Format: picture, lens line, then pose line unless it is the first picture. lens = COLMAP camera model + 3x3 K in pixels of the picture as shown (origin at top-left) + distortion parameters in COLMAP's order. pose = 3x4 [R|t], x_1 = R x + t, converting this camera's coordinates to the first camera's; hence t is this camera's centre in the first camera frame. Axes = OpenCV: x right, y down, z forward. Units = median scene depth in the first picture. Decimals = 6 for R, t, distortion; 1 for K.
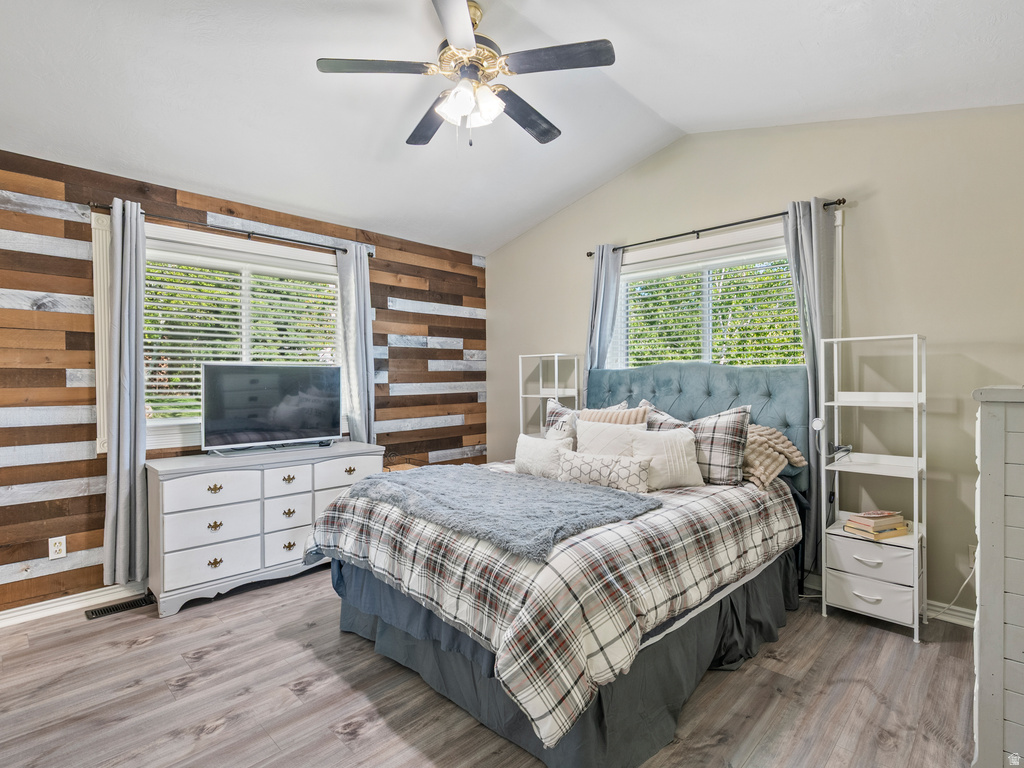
lens RADIAL K [[521.5, 0, 508.4], [0, 521.5, 381.9], [0, 0, 1]] dist [-0.006833, 0.002584]
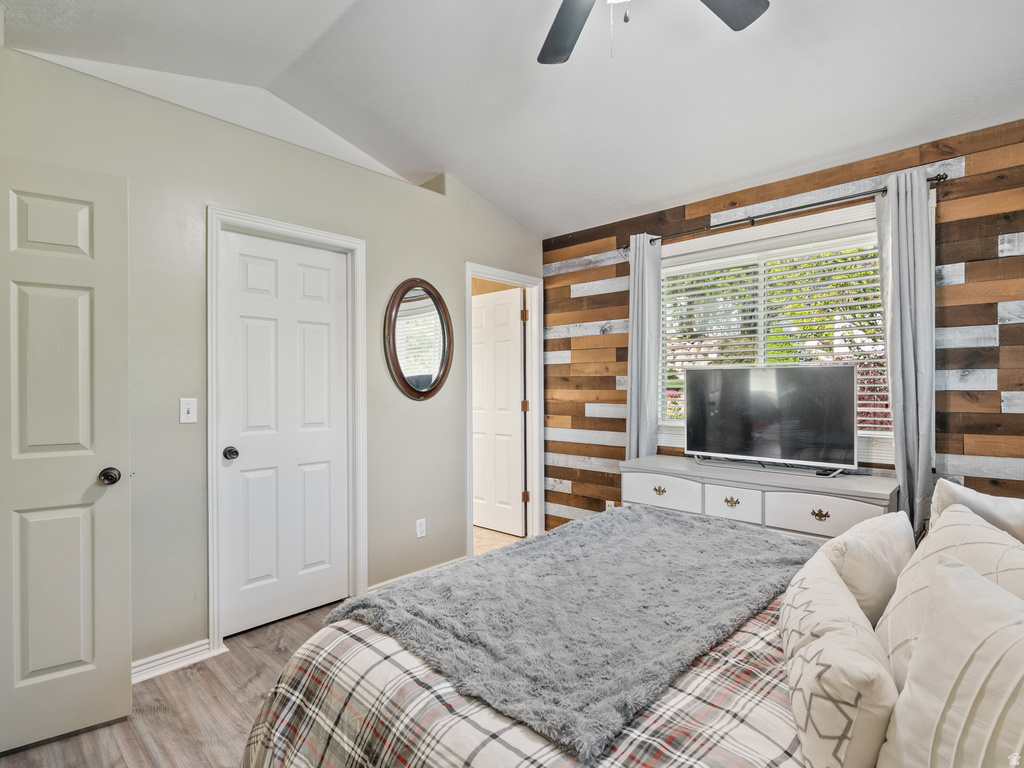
lens RADIAL K [[521.5, 0, 508.4], [0, 521.5, 382.5], [0, 0, 1]] dist [-0.006833, 0.002584]
pose [[0.019433, -0.001033, -0.999811, 0.418574], [-0.001272, 0.999999, -0.001058, -0.005977], [0.999810, 0.001292, 0.019432, 0.621259]]
